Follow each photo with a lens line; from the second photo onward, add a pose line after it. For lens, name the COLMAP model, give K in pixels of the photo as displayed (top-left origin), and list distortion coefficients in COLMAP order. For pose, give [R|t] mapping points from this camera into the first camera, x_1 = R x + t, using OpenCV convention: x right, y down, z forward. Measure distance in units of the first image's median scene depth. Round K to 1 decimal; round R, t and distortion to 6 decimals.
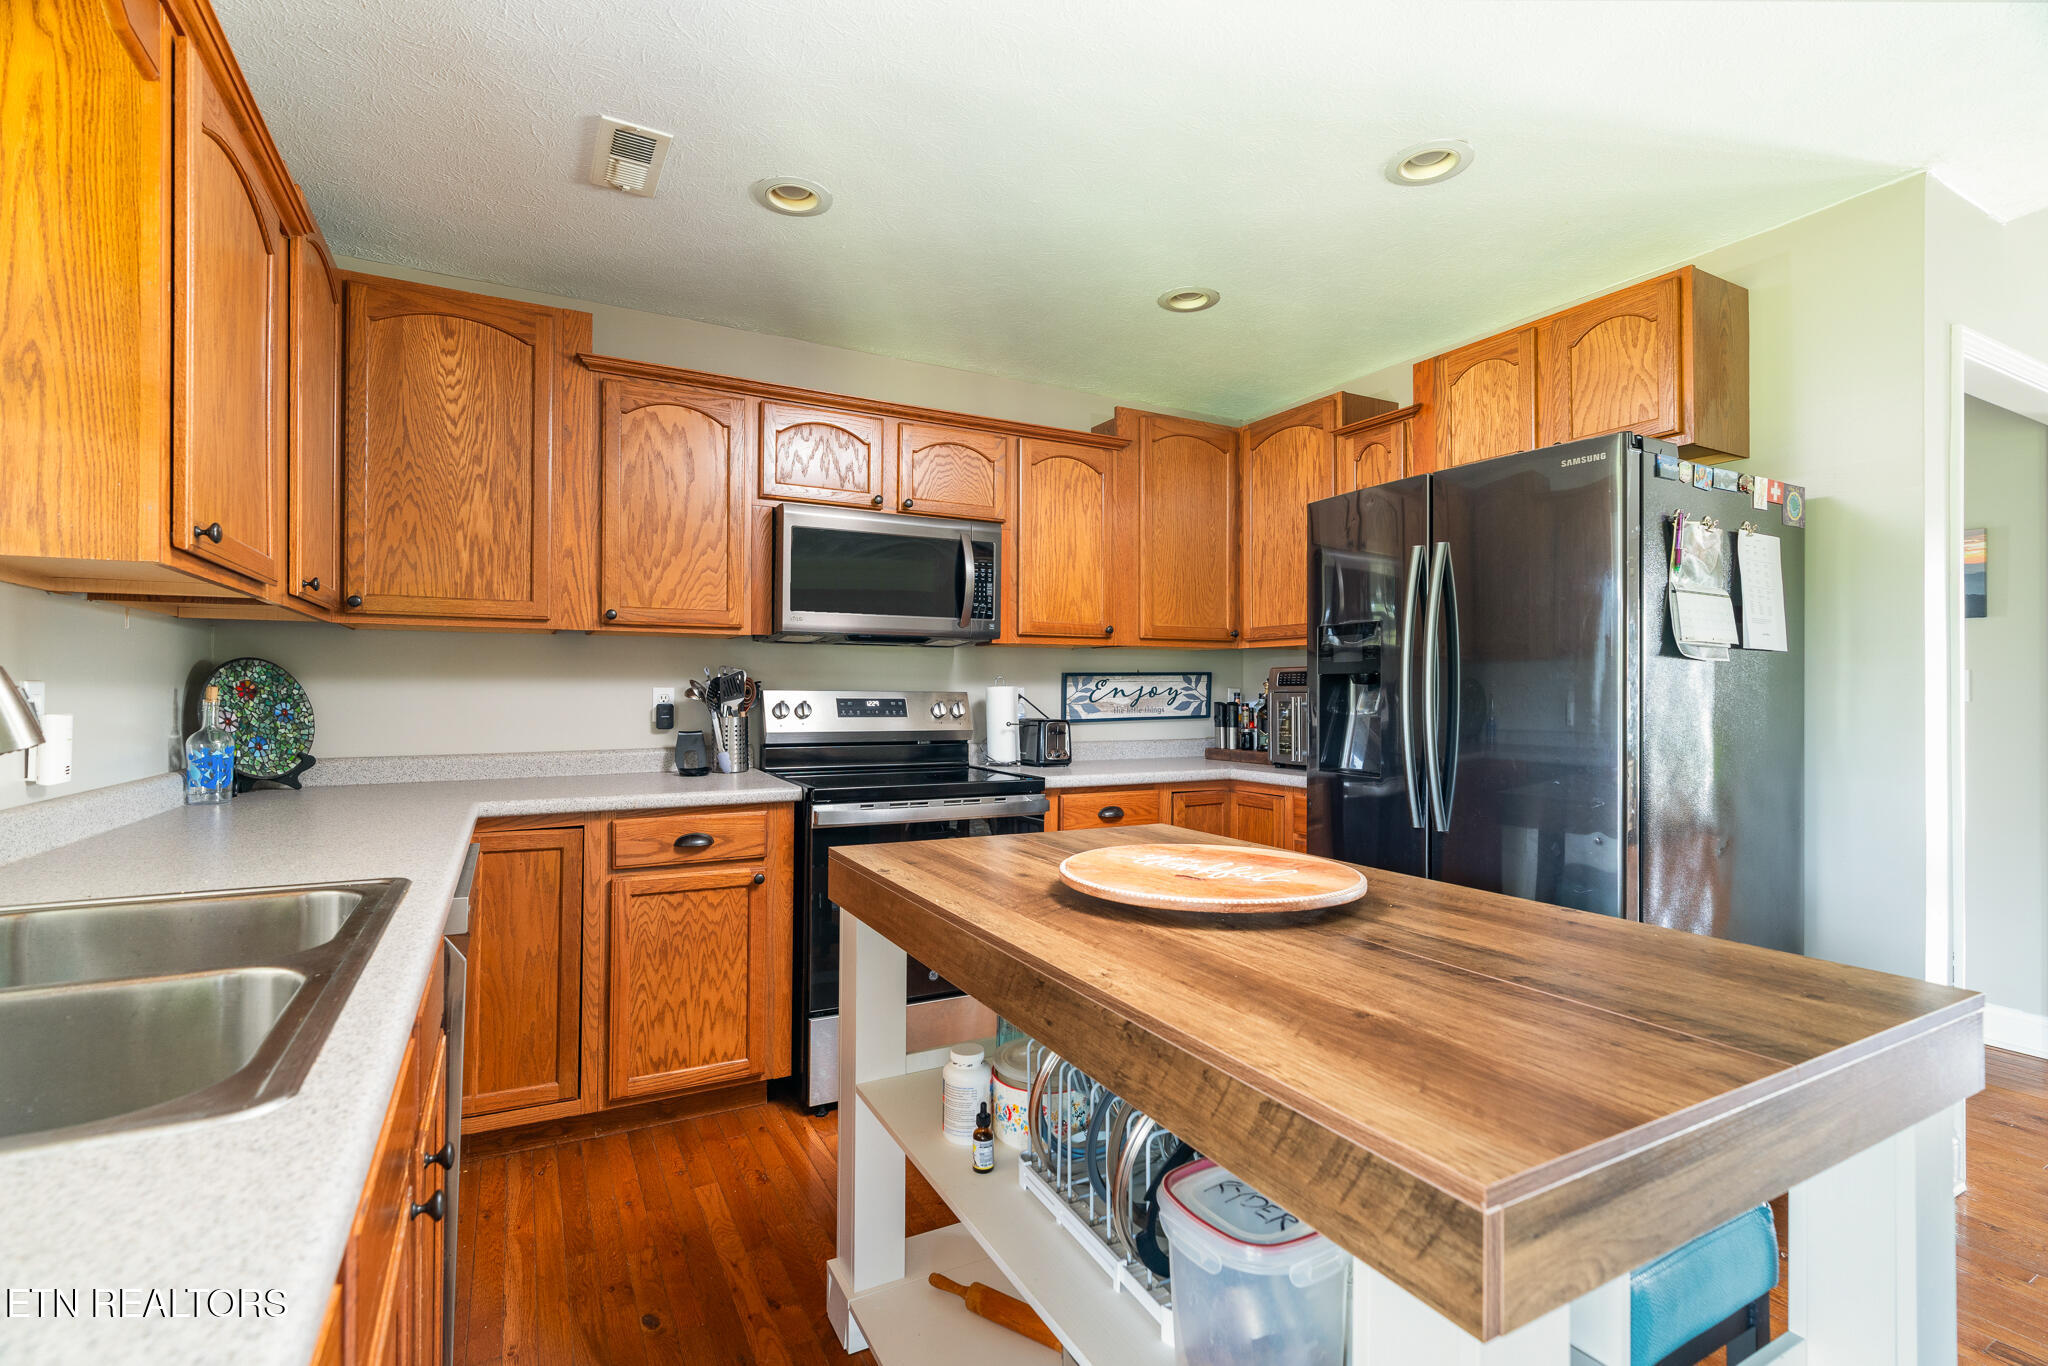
lens RADIAL K [[935.5, 0, 1024.0], [0, 935.5, 683.0], [0, 0, 1]] dist [-0.004105, -0.000308]
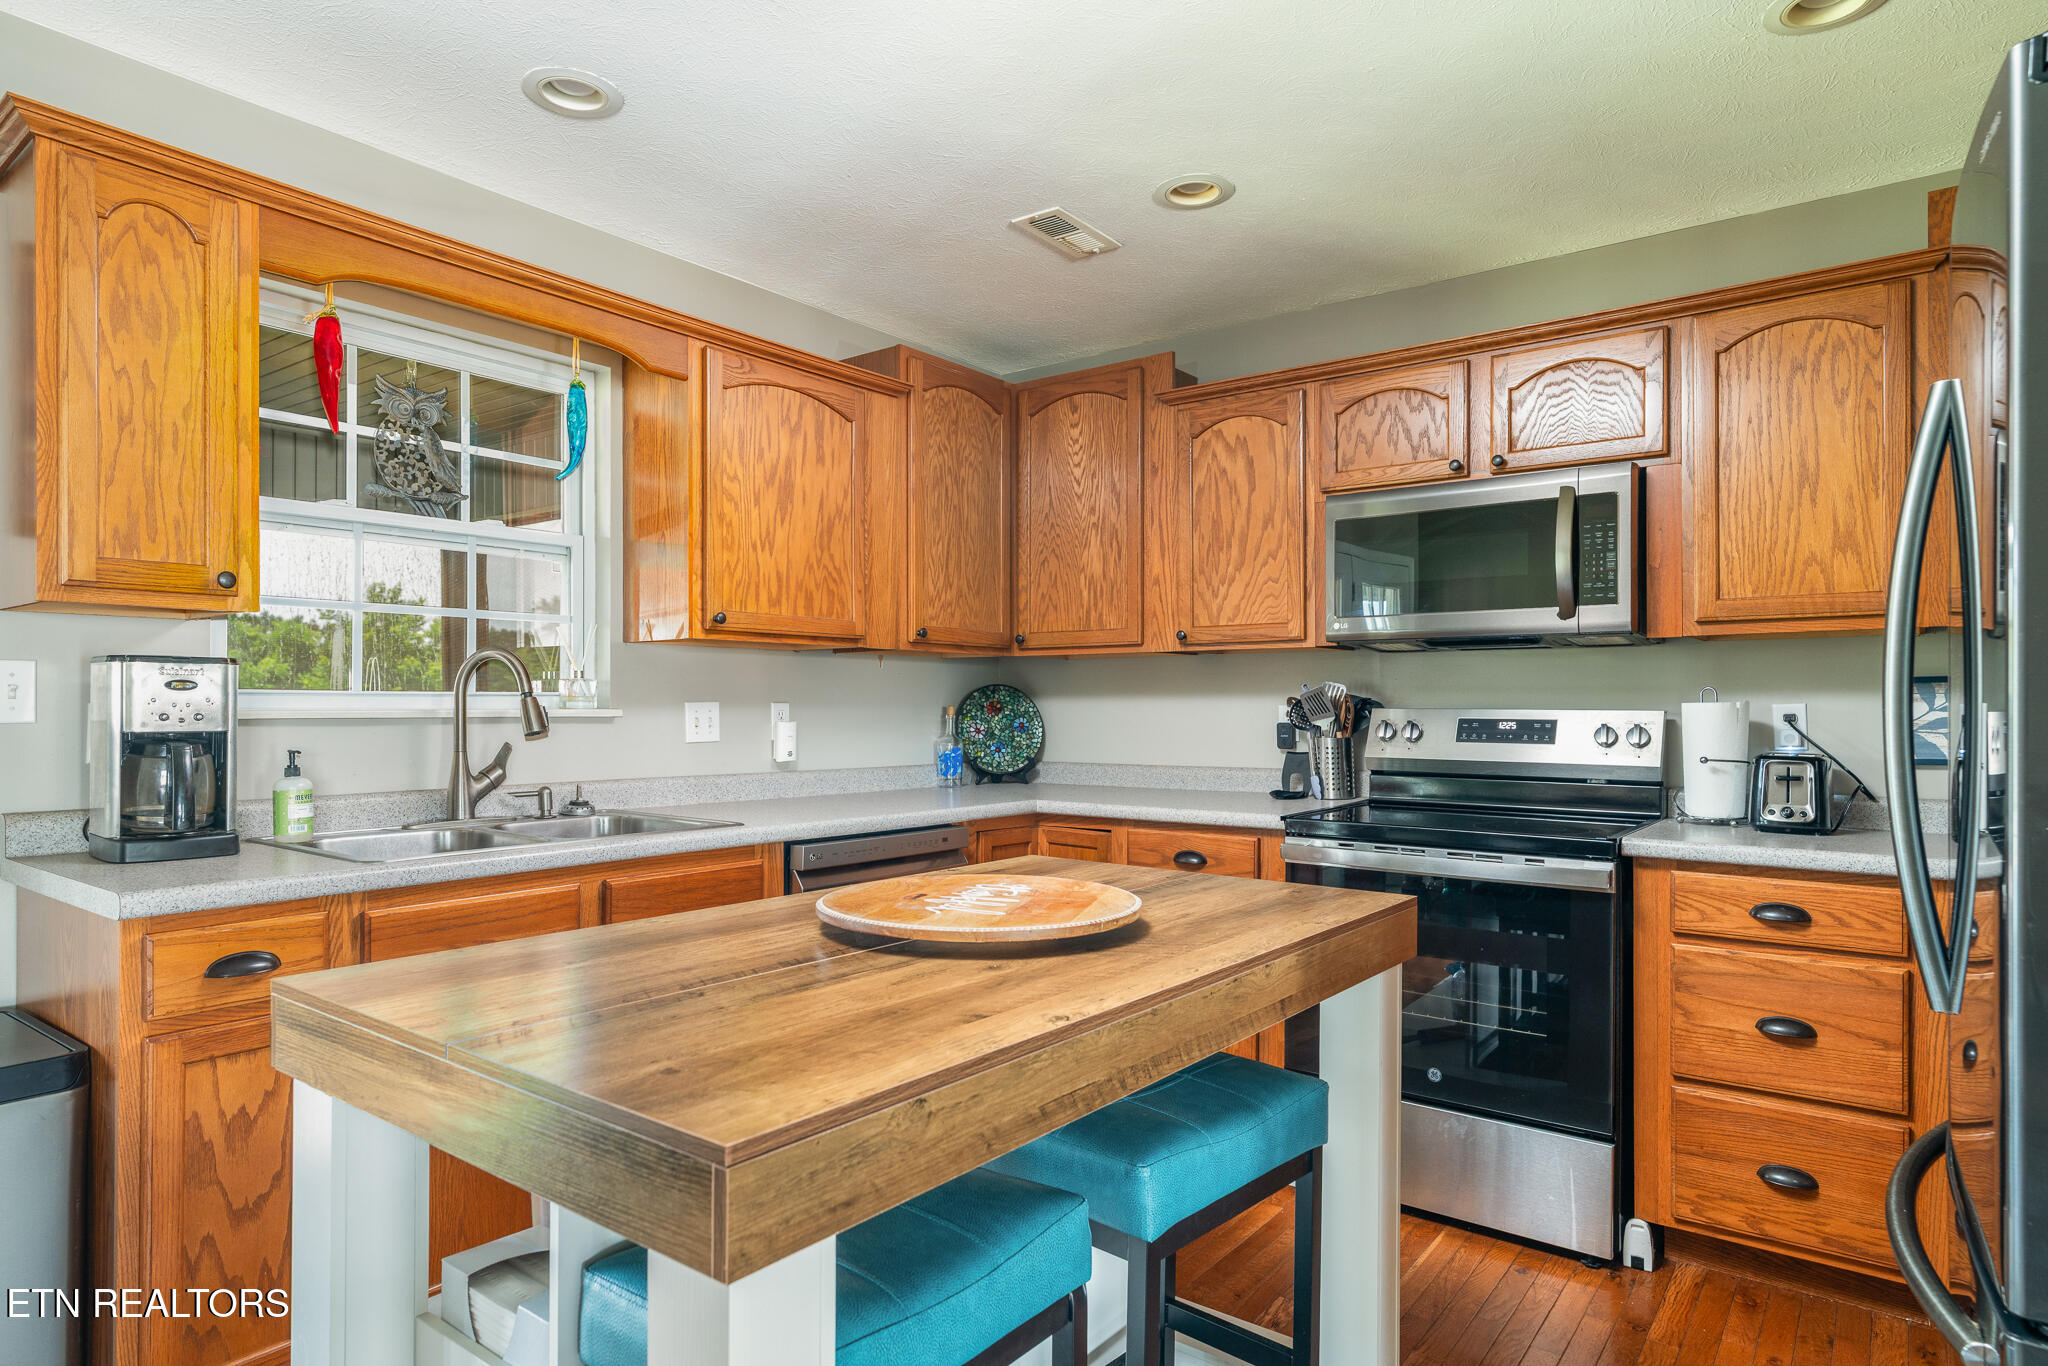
lens RADIAL K [[1172.1, 0, 1015.8], [0, 1172.1, 703.7], [0, 0, 1]] dist [0.003829, 0.000892]
pose [[0.407560, -0.004127, -0.913169, 0.660355], [0.006967, 0.999975, -0.001410, 0.003306], [0.913152, -0.005787, 0.407578, 0.291055]]
